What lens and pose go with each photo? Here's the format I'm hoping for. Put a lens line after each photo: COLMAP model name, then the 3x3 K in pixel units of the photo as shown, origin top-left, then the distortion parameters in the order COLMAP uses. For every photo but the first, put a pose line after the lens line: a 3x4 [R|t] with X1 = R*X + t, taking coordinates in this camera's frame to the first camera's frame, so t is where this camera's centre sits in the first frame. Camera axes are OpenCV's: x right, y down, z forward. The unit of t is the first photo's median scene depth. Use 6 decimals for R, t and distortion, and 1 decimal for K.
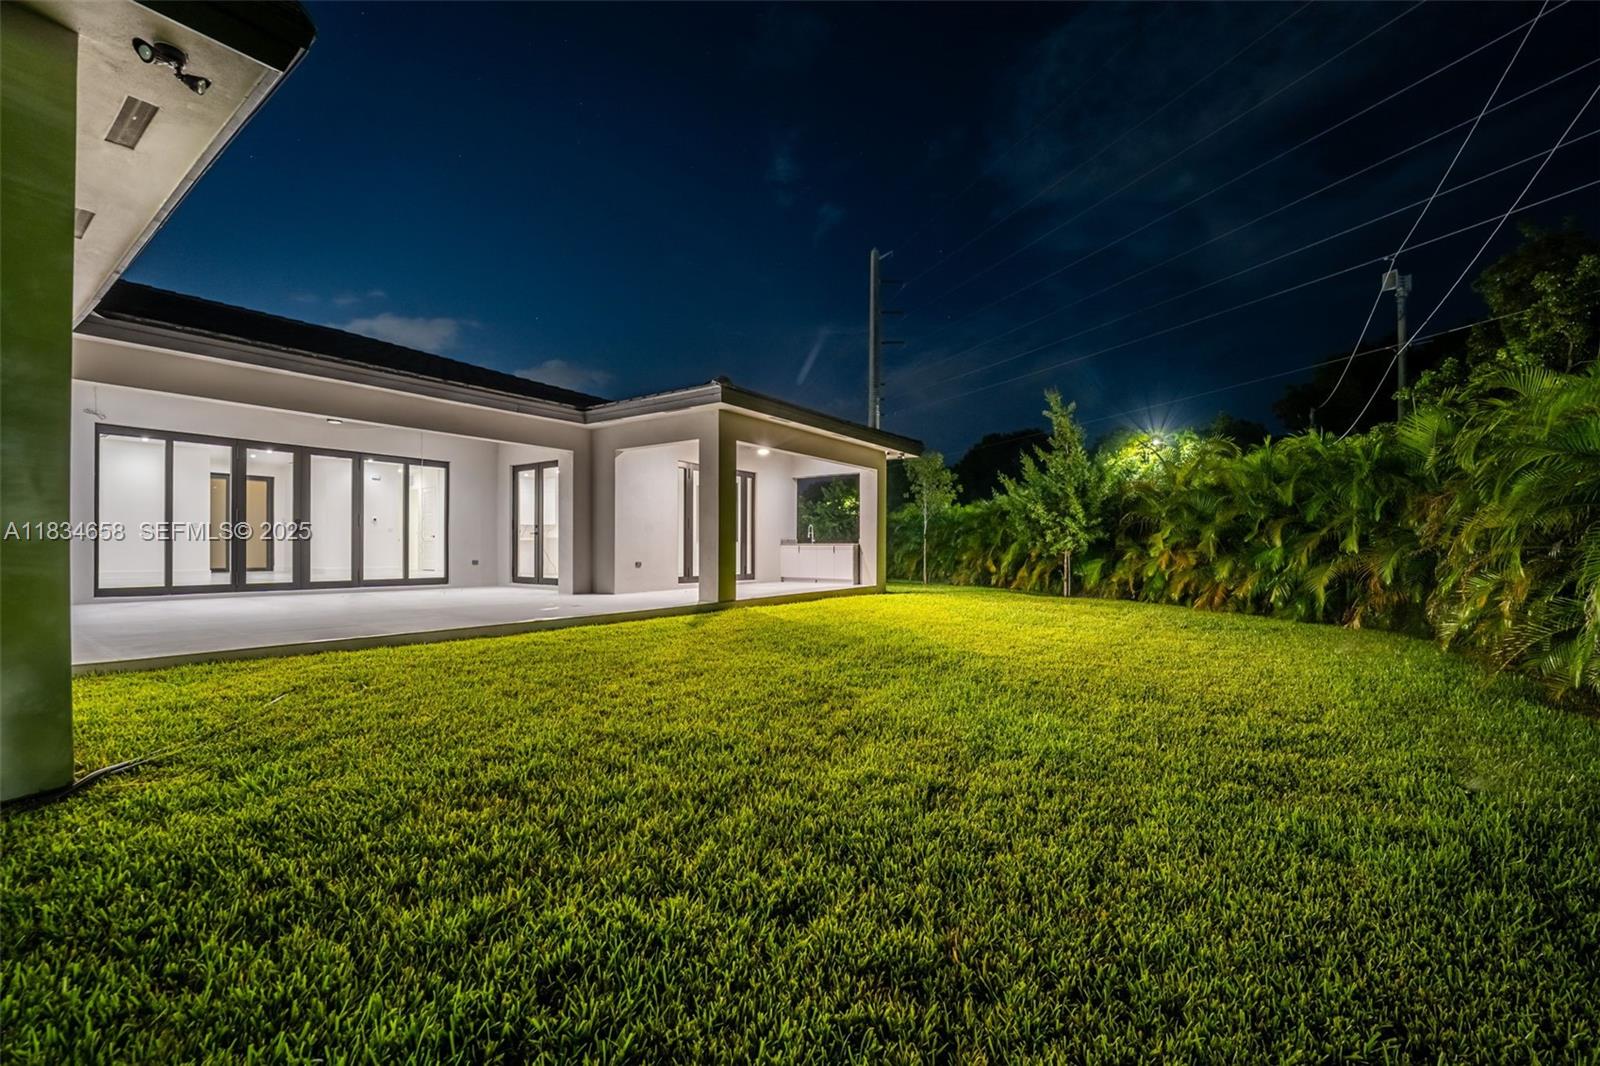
lens RADIAL K [[650.9, 0, 799.8], [0, 650.9, 550.3], [0, 0, 1]] dist [-0.001051, -0.000239]
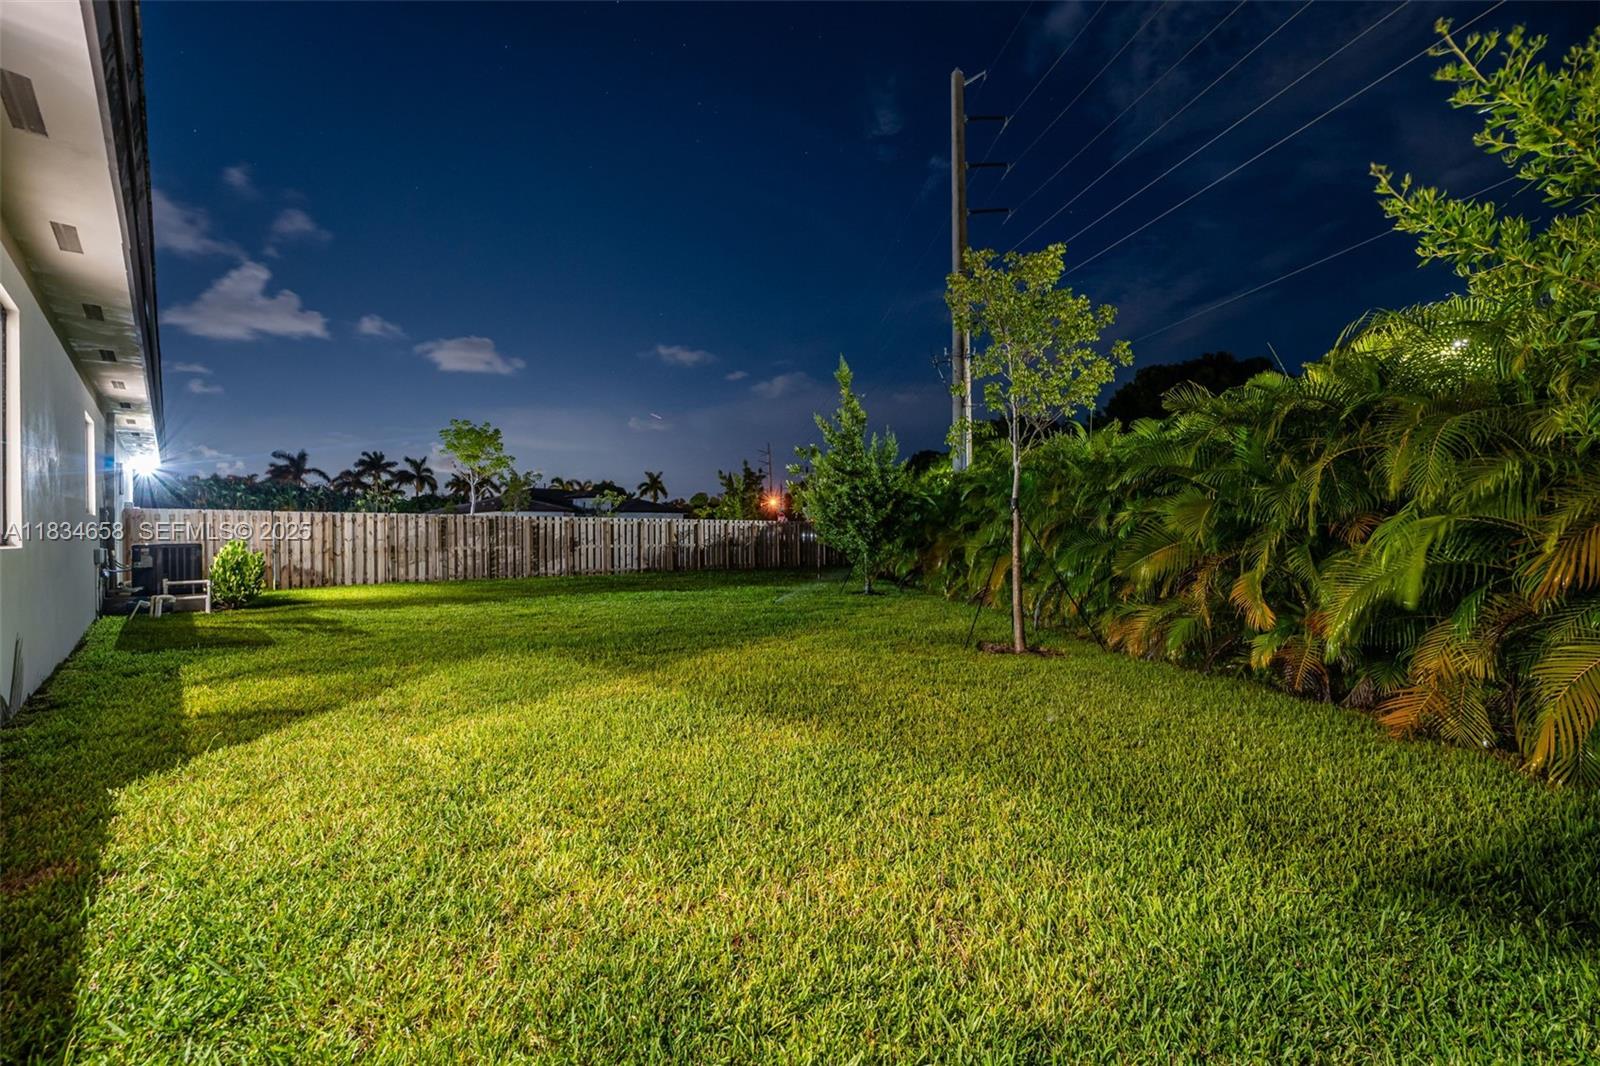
lens RADIAL K [[642.5, 0, 795.5], [0, 642.5, 525.8], [0, 0, 1]] dist [-0.001567, -0.000174]
pose [[0.979595, -0.014812, -0.200436, 0.147645], [0.012626, 0.999846, -0.012183, -0.007668], [0.200586, 0.009404, 0.979631, 0.649258]]
